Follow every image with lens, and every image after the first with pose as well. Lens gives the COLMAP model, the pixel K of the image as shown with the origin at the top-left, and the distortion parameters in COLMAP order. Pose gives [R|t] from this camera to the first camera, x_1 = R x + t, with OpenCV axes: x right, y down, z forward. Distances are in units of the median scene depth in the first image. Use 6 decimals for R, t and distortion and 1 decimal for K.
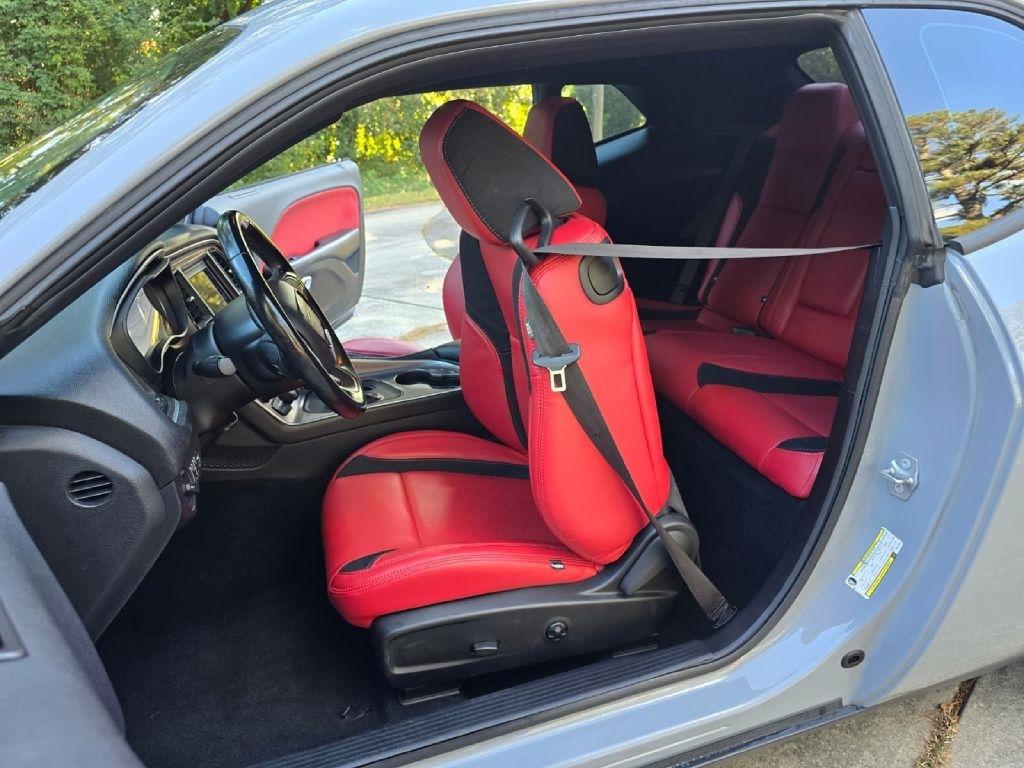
lens RADIAL K [[687.0, 0, 512.5], [0, 687.0, 376.5], [0, 0, 1]] dist [0.050263, -0.040347]
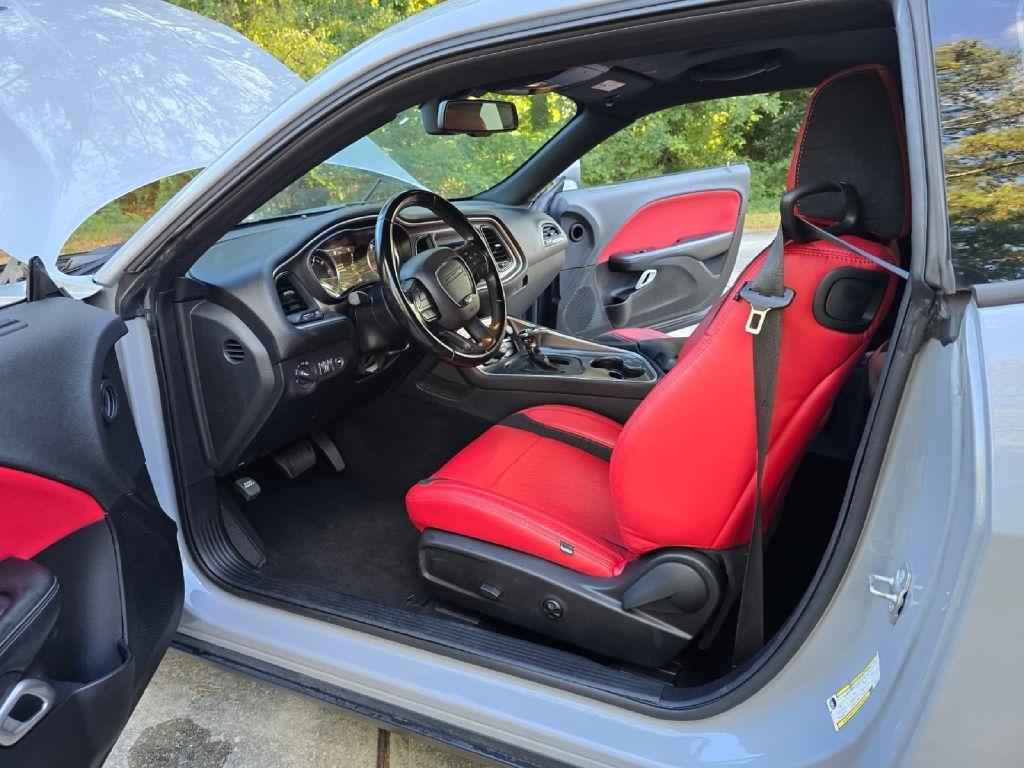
lens RADIAL K [[687.0, 0, 512.5], [0, 687.0, 376.5], [0, 0, 1]] dist [0.050263, -0.040347]
pose [[0.751227, 0.232027, -0.617917, 0.610325], [-0.236829, 0.968591, 0.075782, -0.037678], [0.616093, 0.089411, 0.782583, 0.122859]]
